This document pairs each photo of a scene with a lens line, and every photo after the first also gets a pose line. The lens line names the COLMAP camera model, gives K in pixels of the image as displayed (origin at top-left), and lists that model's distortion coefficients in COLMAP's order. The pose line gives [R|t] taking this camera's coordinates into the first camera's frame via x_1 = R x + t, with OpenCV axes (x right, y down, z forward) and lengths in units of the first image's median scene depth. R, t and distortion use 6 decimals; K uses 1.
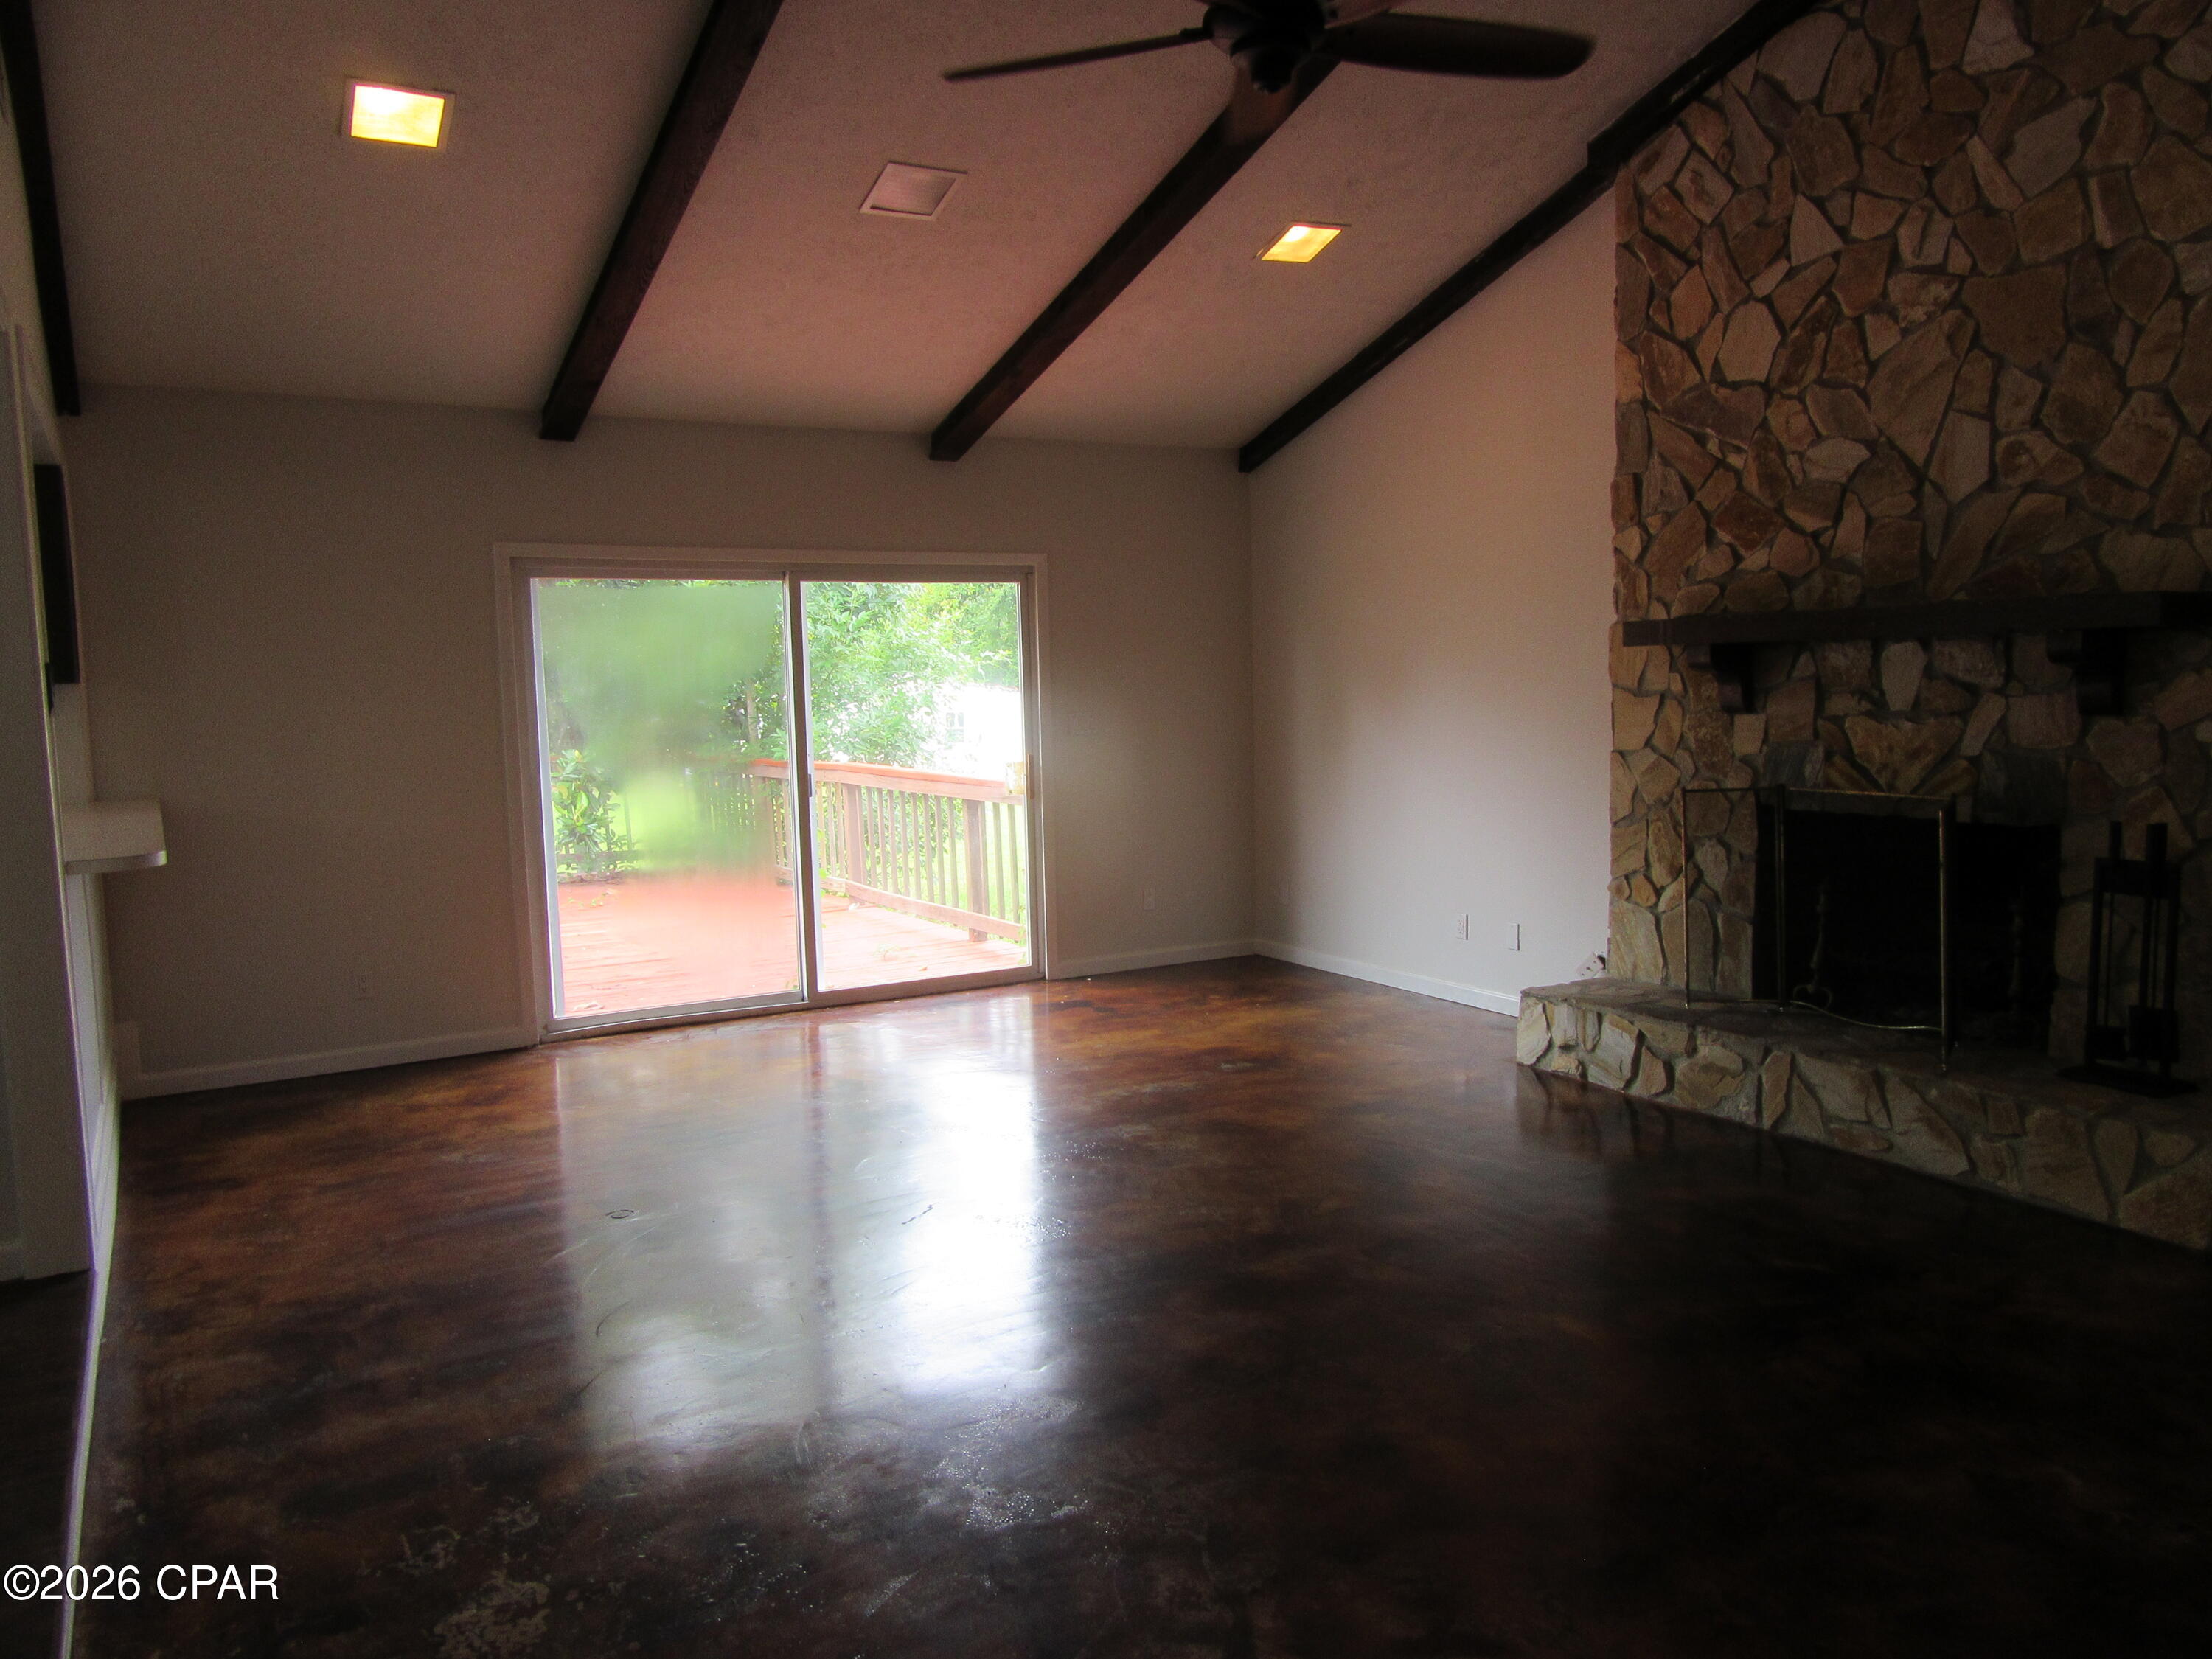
lens RADIAL K [[1629.8, 0, 1096.8], [0, 1629.8, 832.1], [0, 0, 1]] dist [-0.013607, 0.010022]
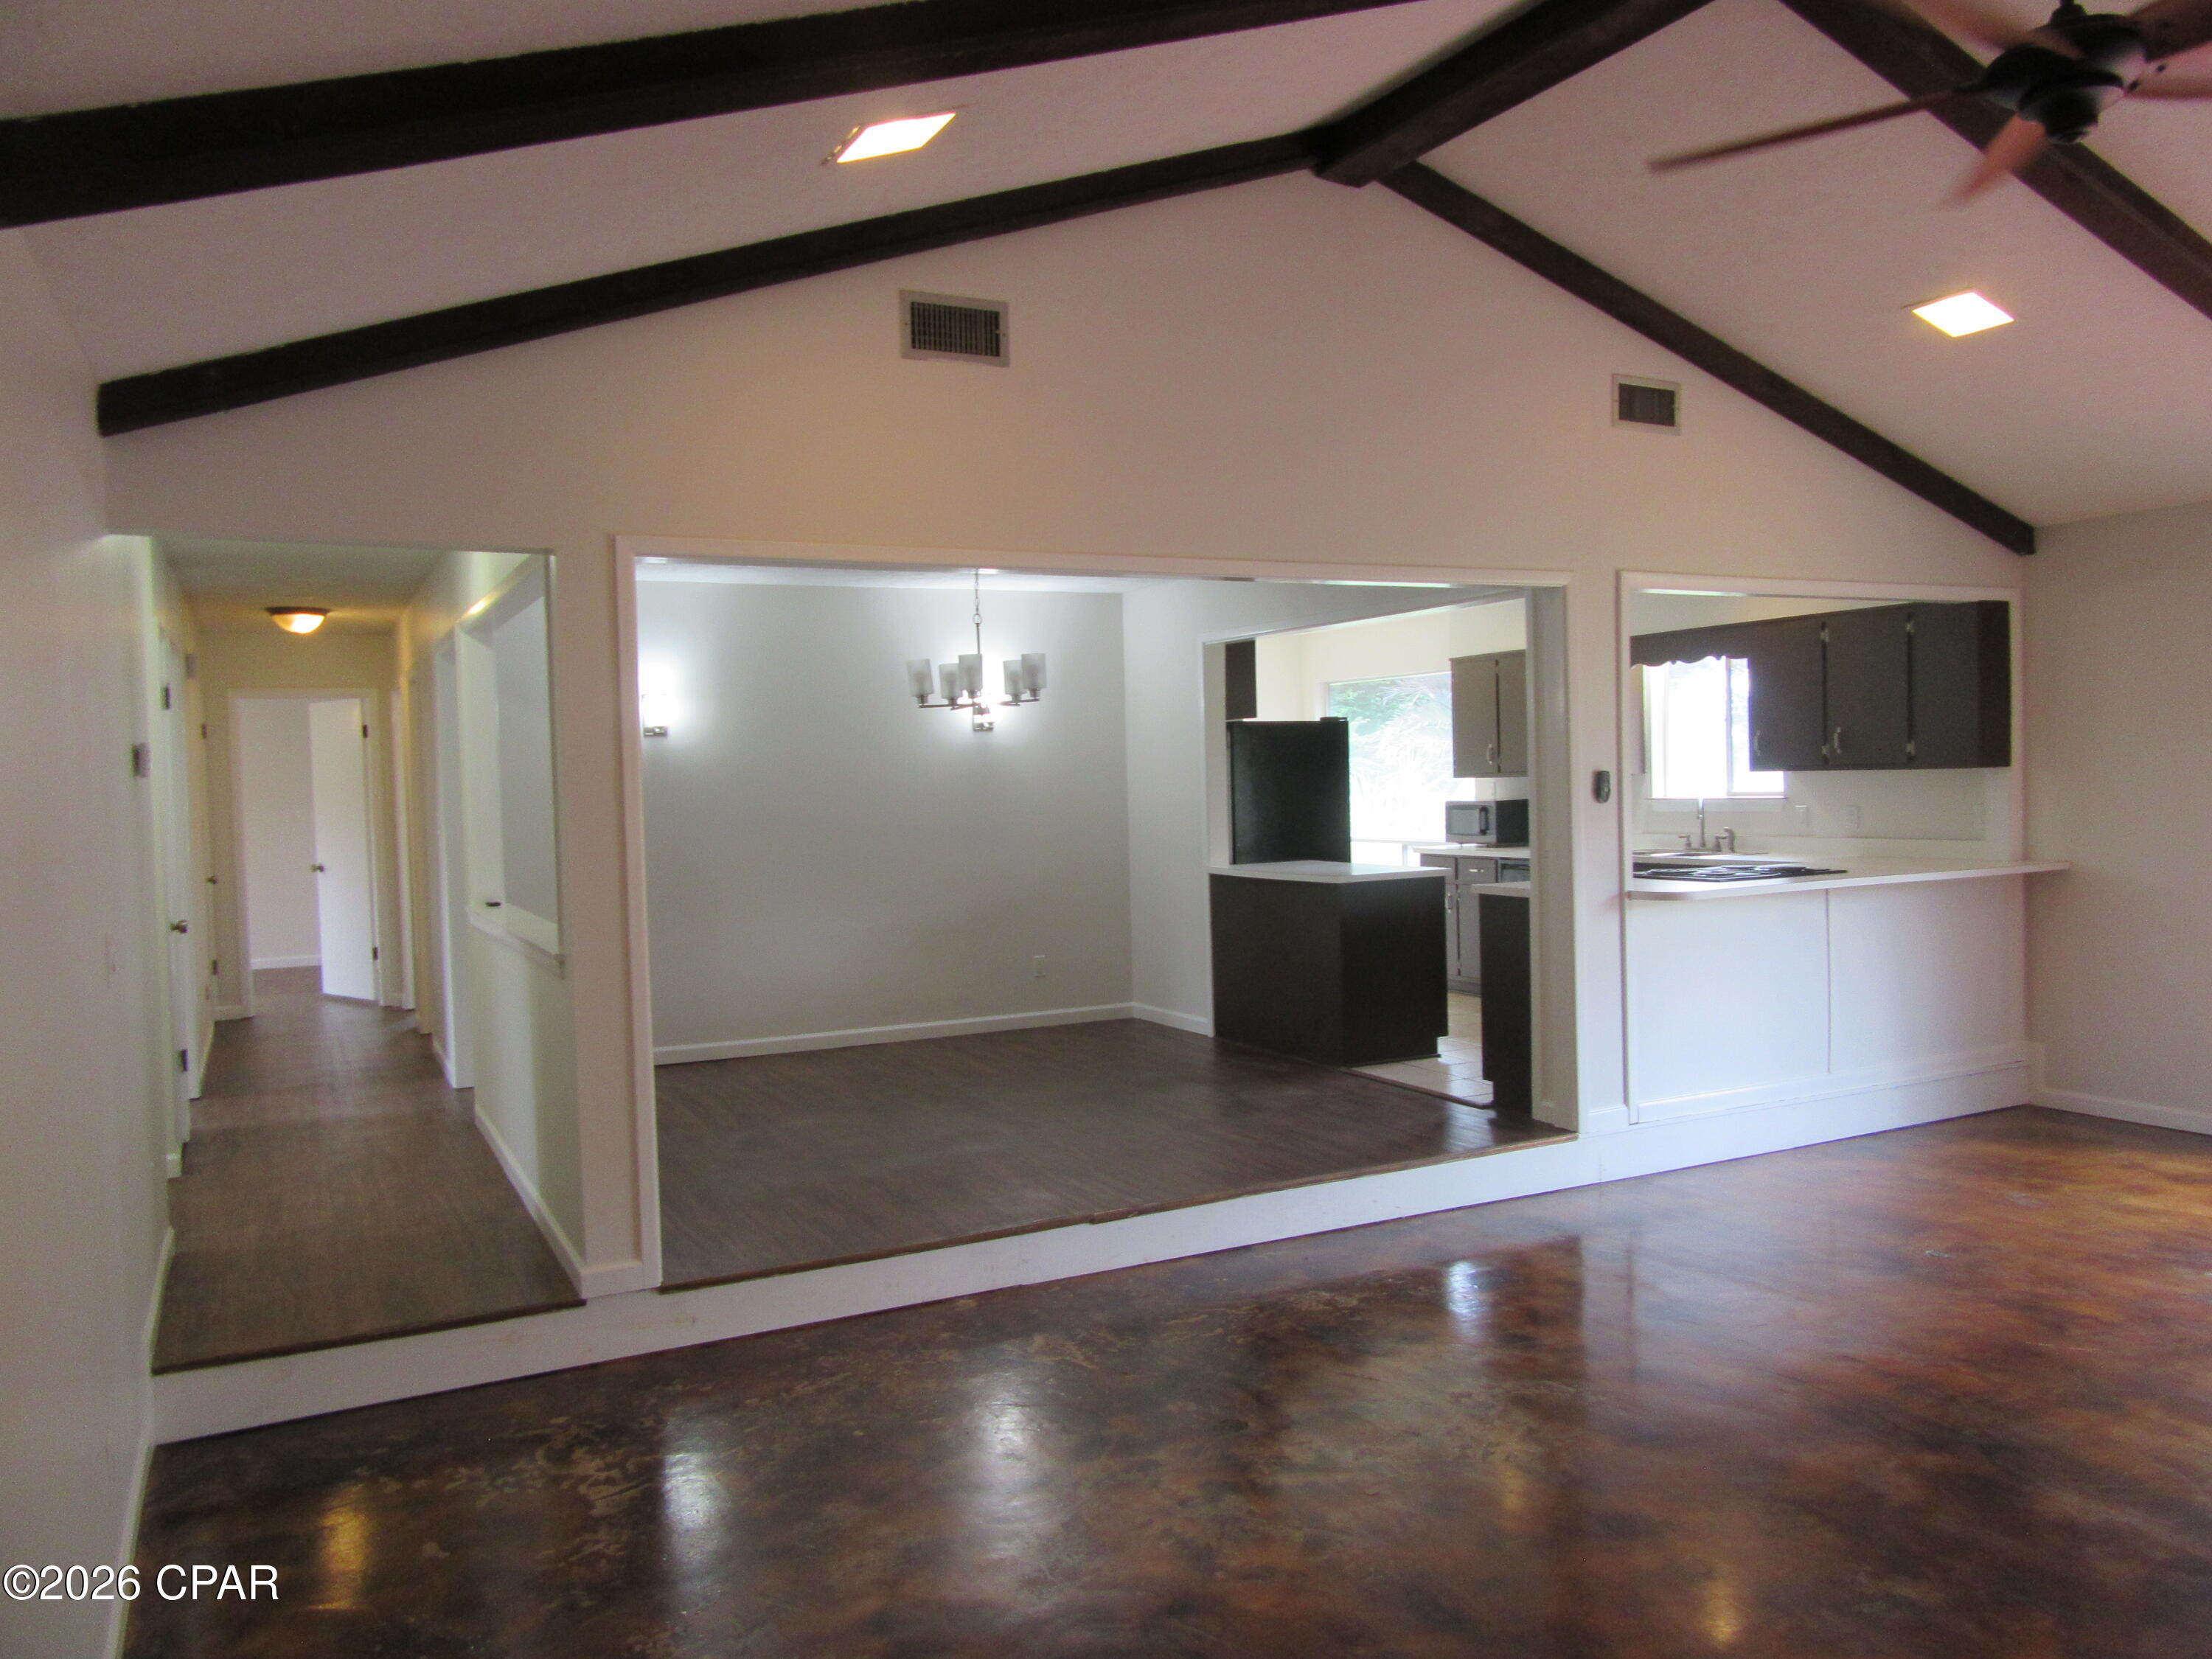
lens RADIAL K [[1642.2, 0, 1101.9], [0, 1642.2, 828.9], [0, 0, 1]] dist [-0.009865, 0.008531]
pose [[-0.047980, 0.054014, -0.997387, 0.730145], [-0.073775, 0.995618, 0.057467, -0.069923], [0.996120, 0.076339, -0.043785, 0.388060]]
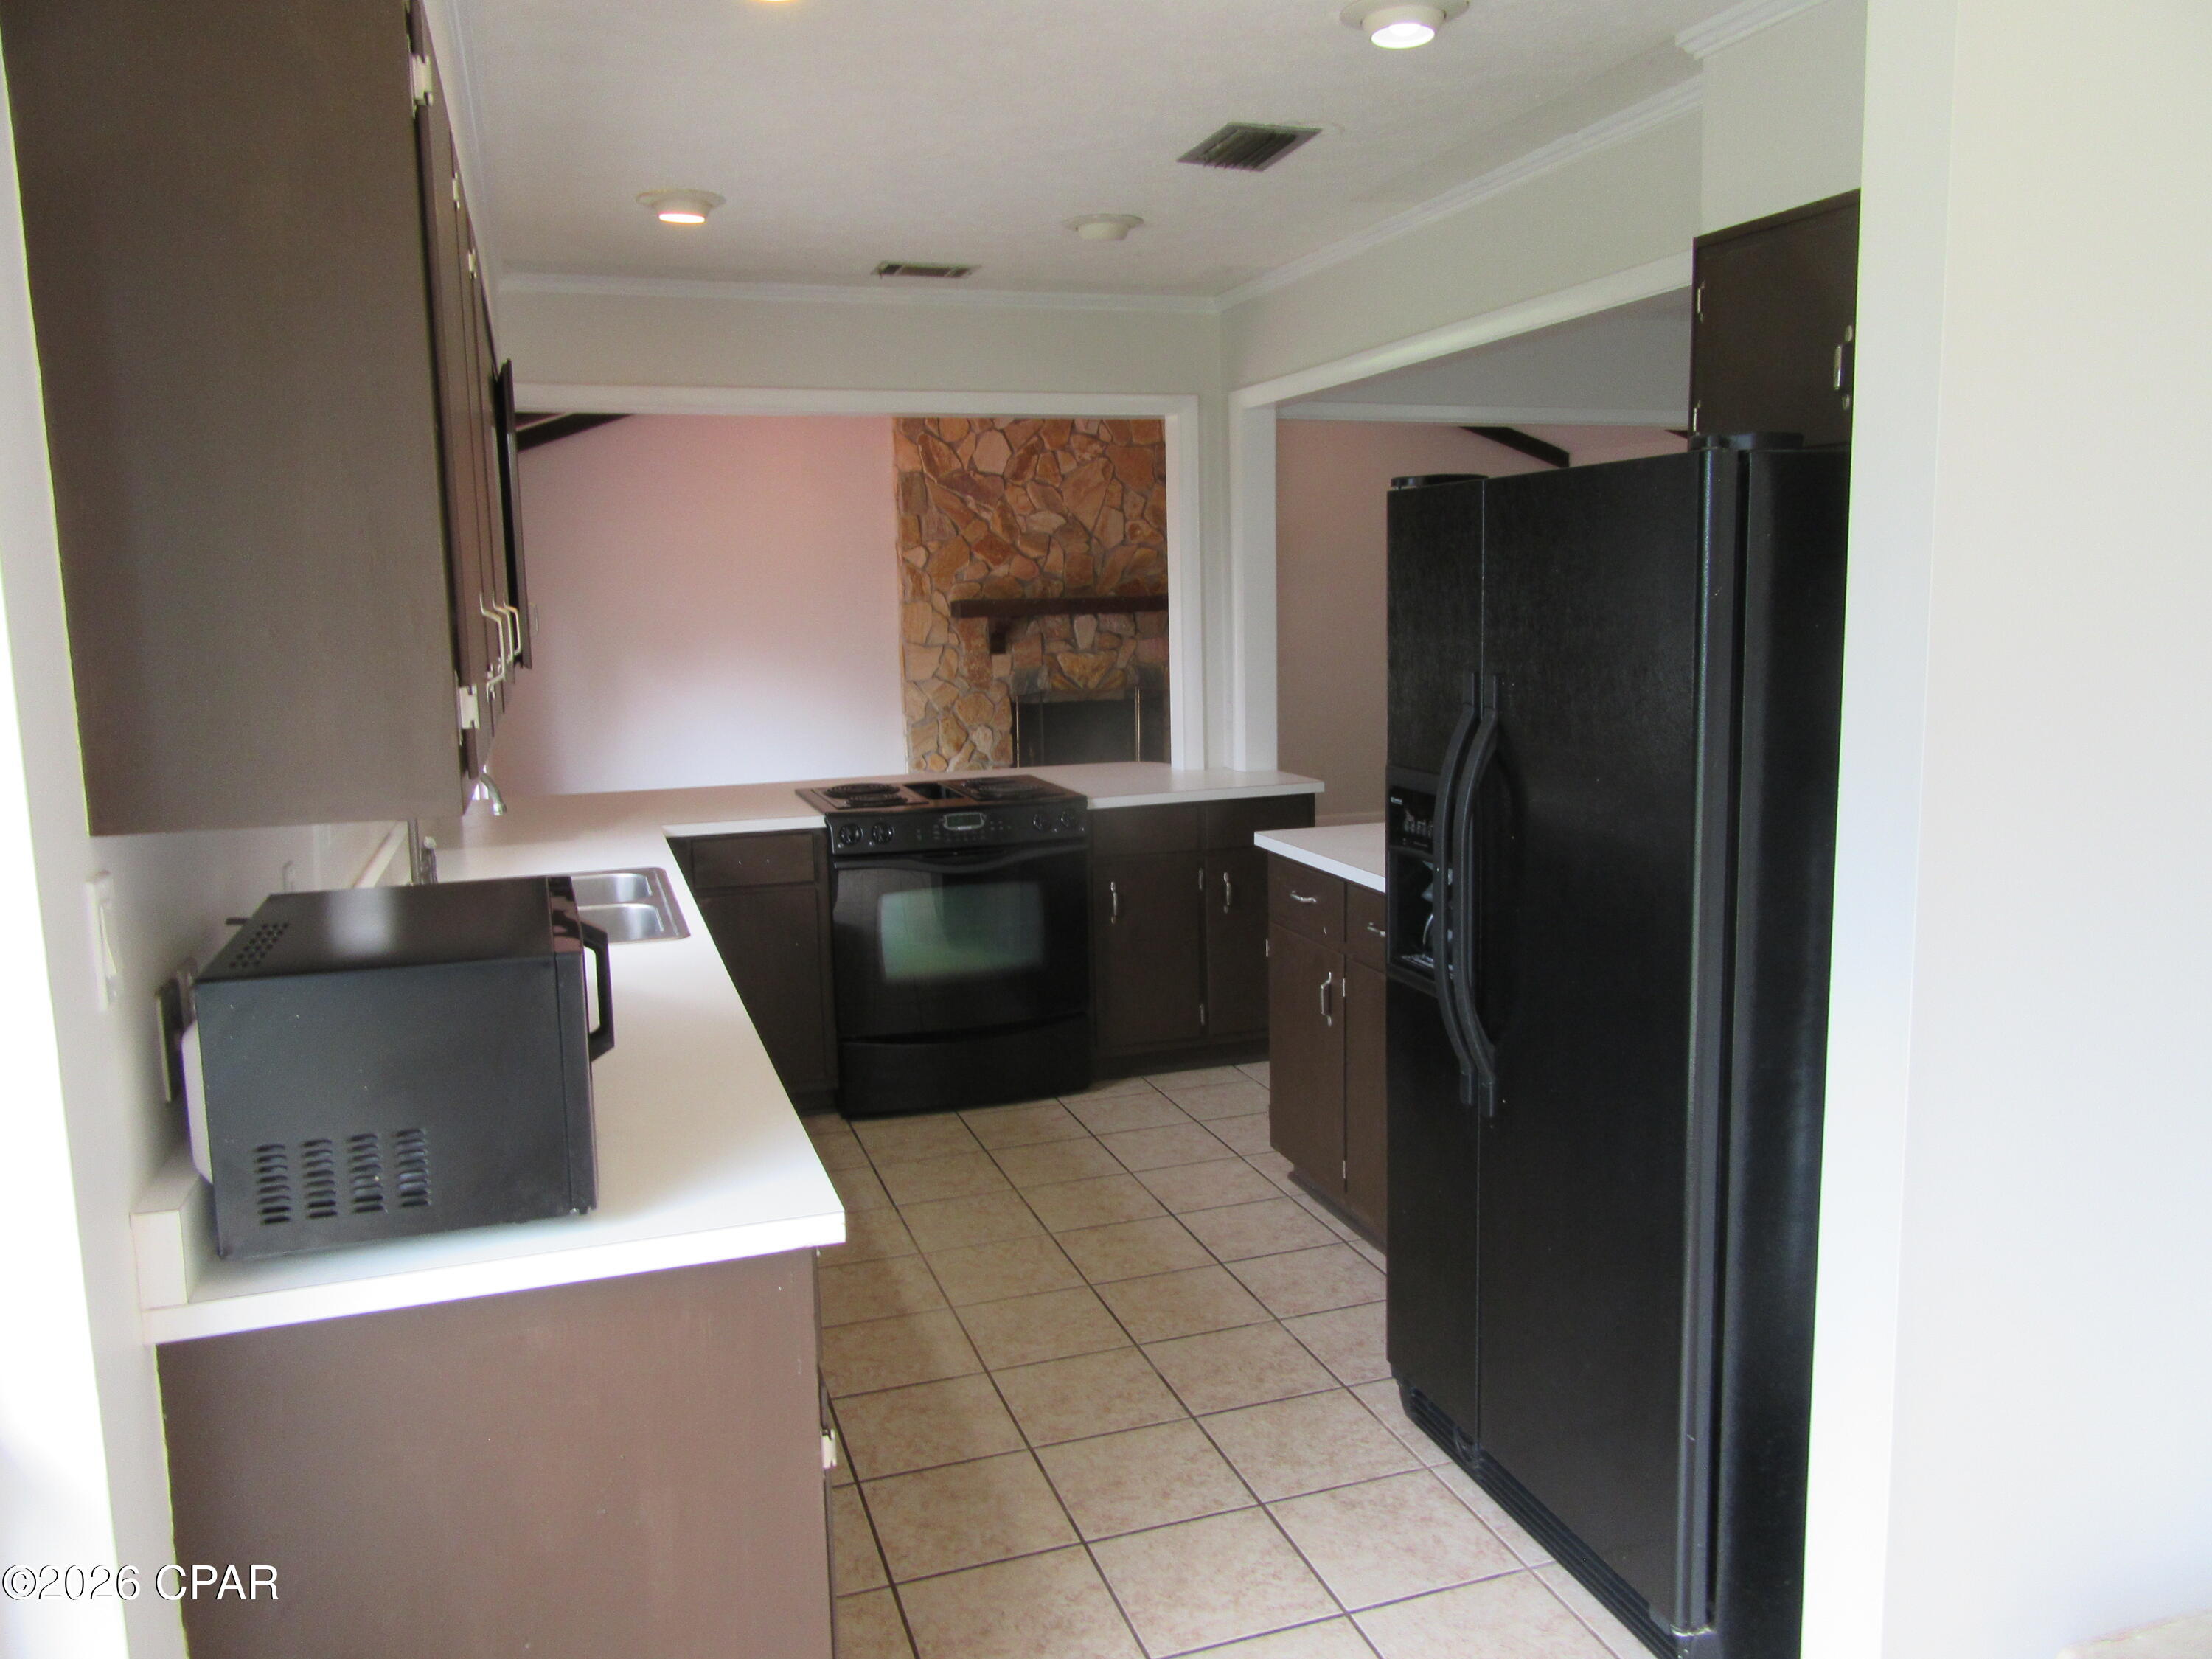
lens RADIAL K [[1642.2, 0, 1101.9], [0, 1642.2, 828.9], [0, 0, 1]] dist [-0.009865, 0.008531]
pose [[0.201519, -0.126676, 0.971259, -1.486539], [0.115634, 0.987744, 0.104835, -0.062866], [-0.972635, 0.091184, 0.213697, 0.541211]]
